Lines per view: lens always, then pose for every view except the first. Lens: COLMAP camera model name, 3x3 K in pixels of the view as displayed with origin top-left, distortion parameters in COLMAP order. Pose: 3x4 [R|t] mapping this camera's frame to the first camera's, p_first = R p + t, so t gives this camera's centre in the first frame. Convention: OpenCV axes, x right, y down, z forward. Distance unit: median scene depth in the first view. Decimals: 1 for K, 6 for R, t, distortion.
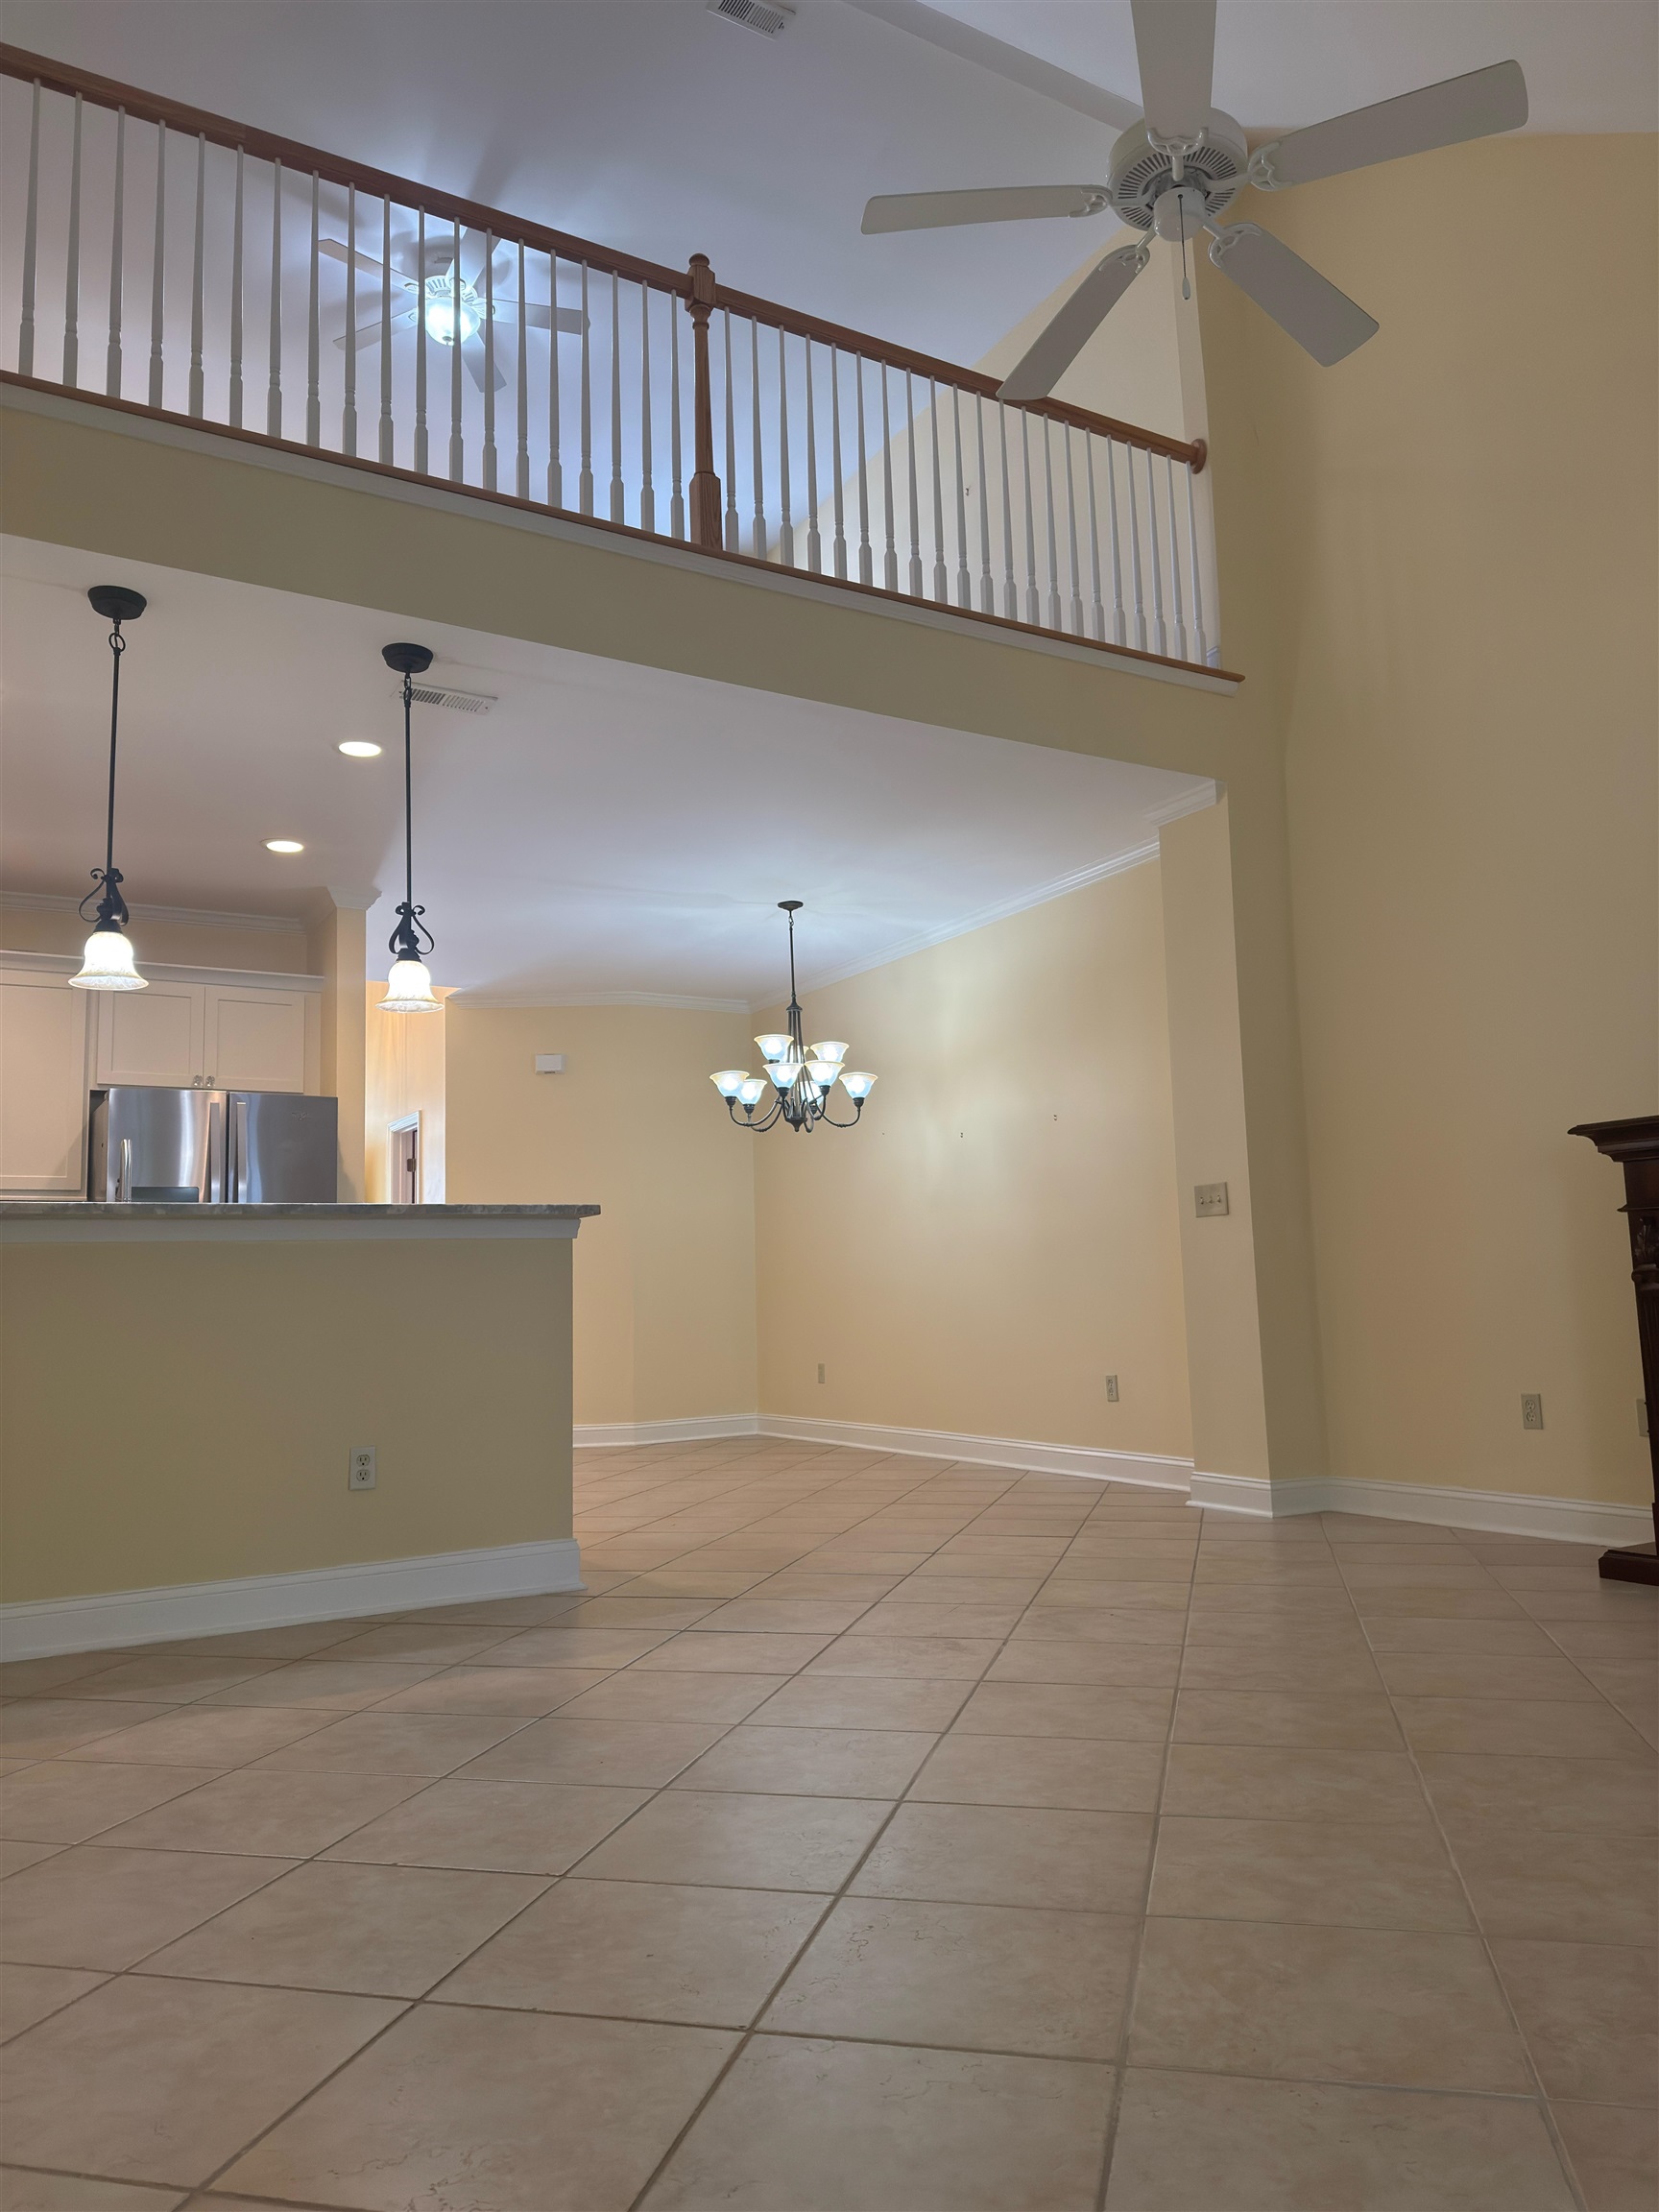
lens RADIAL K [[1526.8, 0, 831.1], [0, 1526.8, 1113.7], [0, 0, 1]] dist [0.082572, -0.136376]
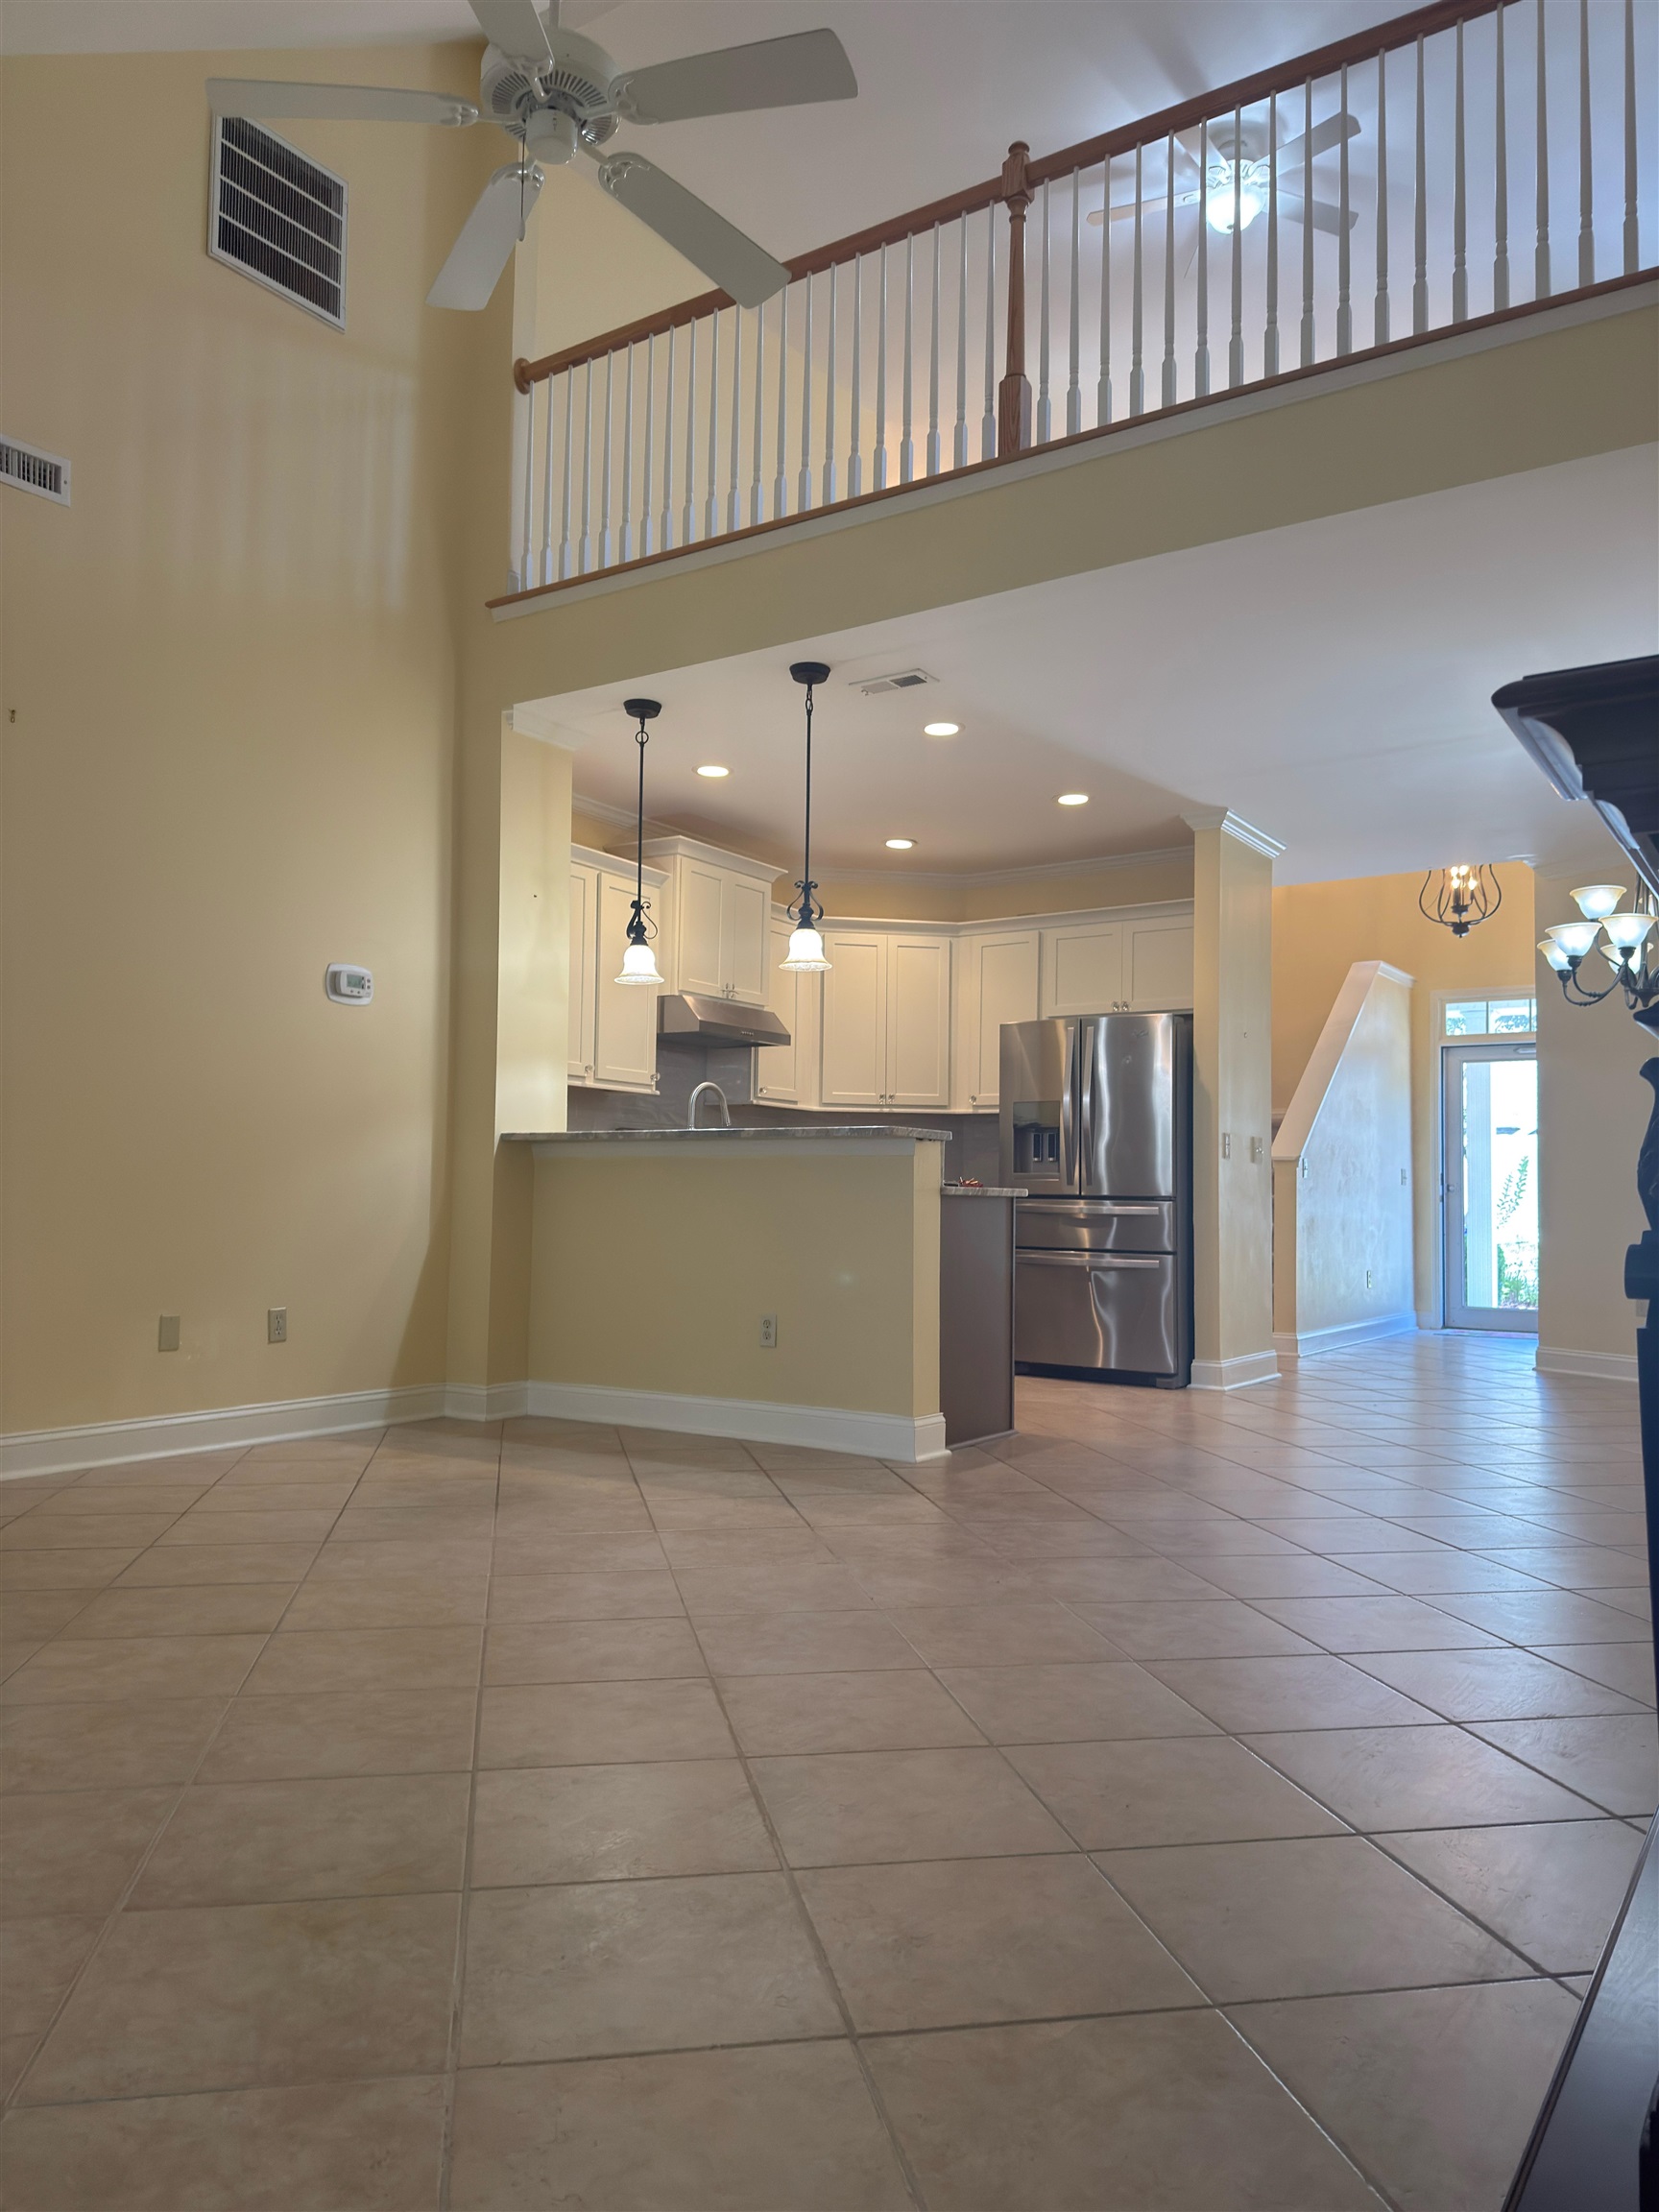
lens RADIAL K [[1526.8, 0, 831.1], [0, 1526.8, 1113.7], [0, 0, 1]] dist [0.082572, -0.136376]
pose [[0.442801, -0.024307, -0.896290, 0.728548], [0.084467, 0.996318, 0.014710, 0.027889], [0.892632, -0.082220, 0.443224, 0.420765]]
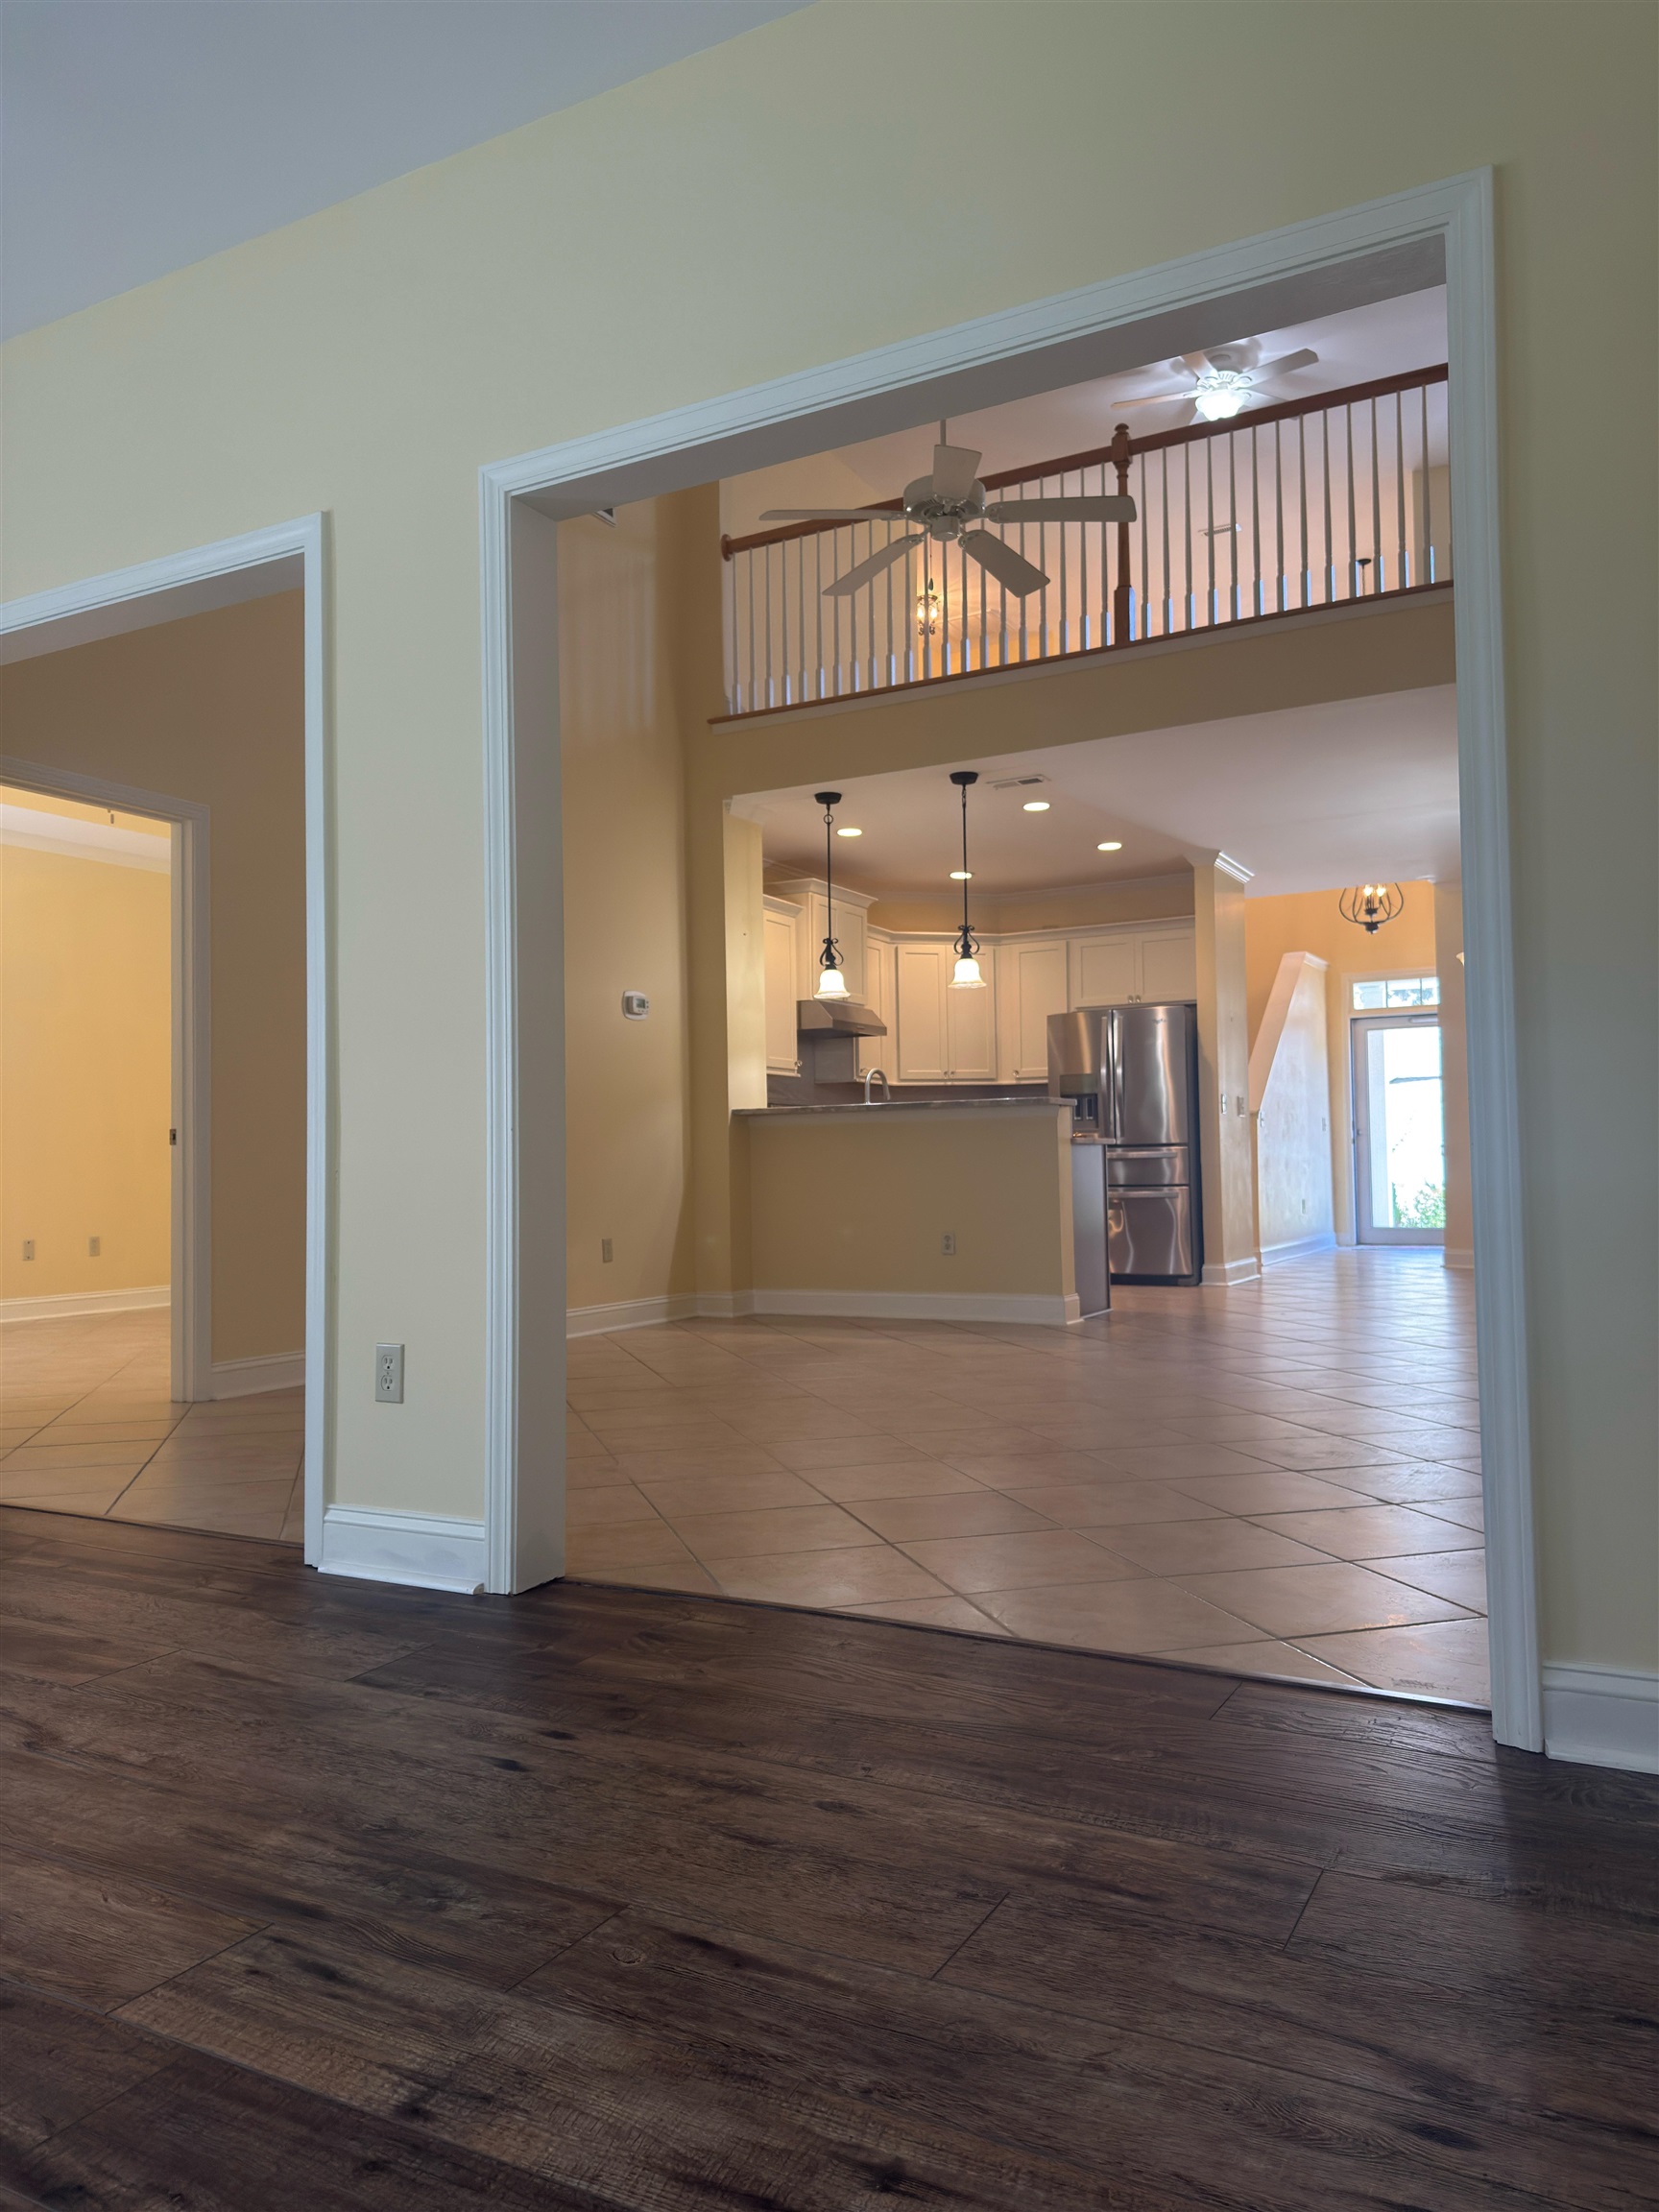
lens RADIAL K [[1526.8, 0, 831.1], [0, 1526.8, 1113.7], [0, 0, 1]] dist [0.082572, -0.136376]
pose [[0.520243, -0.017228, -0.853844, 0.991502], [0.108697, 0.993001, 0.046193, -0.020663], [0.847072, -0.116842, 0.518475, -0.036910]]
